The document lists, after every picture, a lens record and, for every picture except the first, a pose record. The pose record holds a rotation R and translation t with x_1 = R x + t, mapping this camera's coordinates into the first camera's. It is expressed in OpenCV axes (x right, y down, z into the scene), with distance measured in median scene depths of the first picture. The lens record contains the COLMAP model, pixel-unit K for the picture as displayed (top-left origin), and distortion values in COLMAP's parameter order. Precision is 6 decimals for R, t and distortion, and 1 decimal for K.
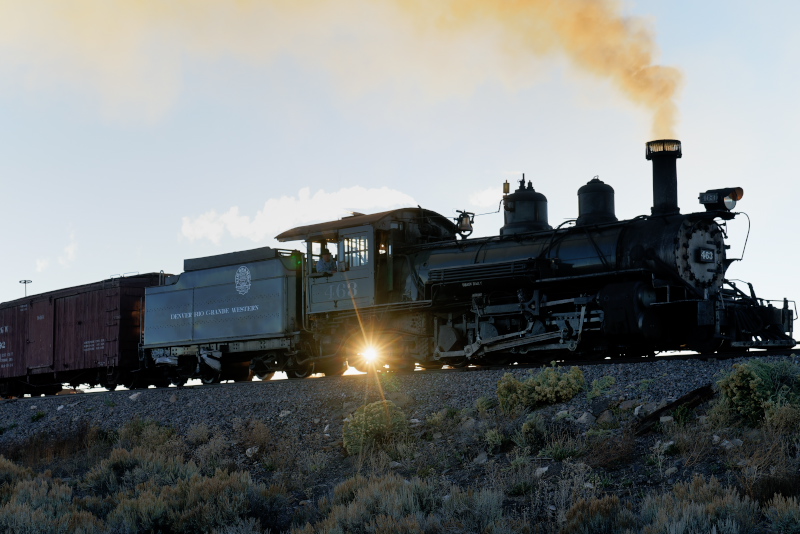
lens RADIAL K [[1485.5, 0, 401.9], [0, 1485.5, 264.2], [0, 0, 1]] dist [0.041500, 0.000000]
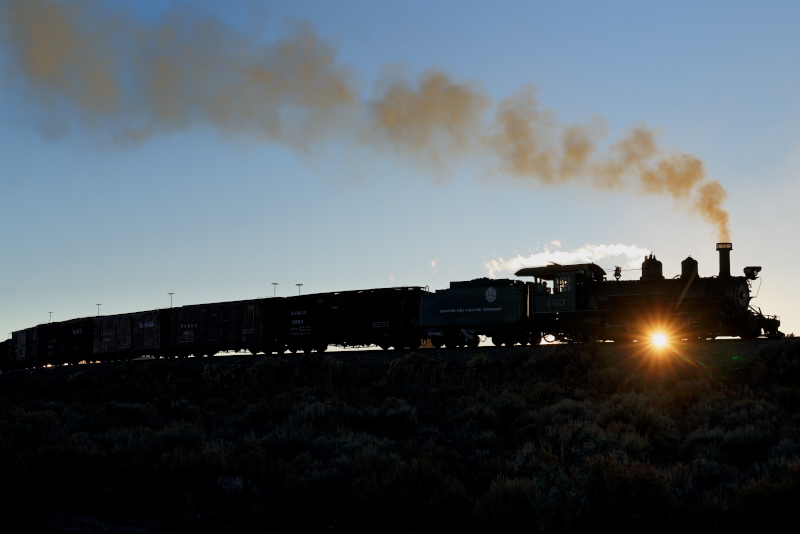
lens RADIAL K [[1485.5, 0, 400.5], [0, 1485.5, 270.2], [0, 0, 1]] dist [0.041500, 0.000000]
pose [[0.990172, 0.039321, 0.134215, -0.583946], [-0.040802, 0.999133, 0.008302, -0.039005], [-0.133772, -0.013697, 0.990917, -1.112557]]
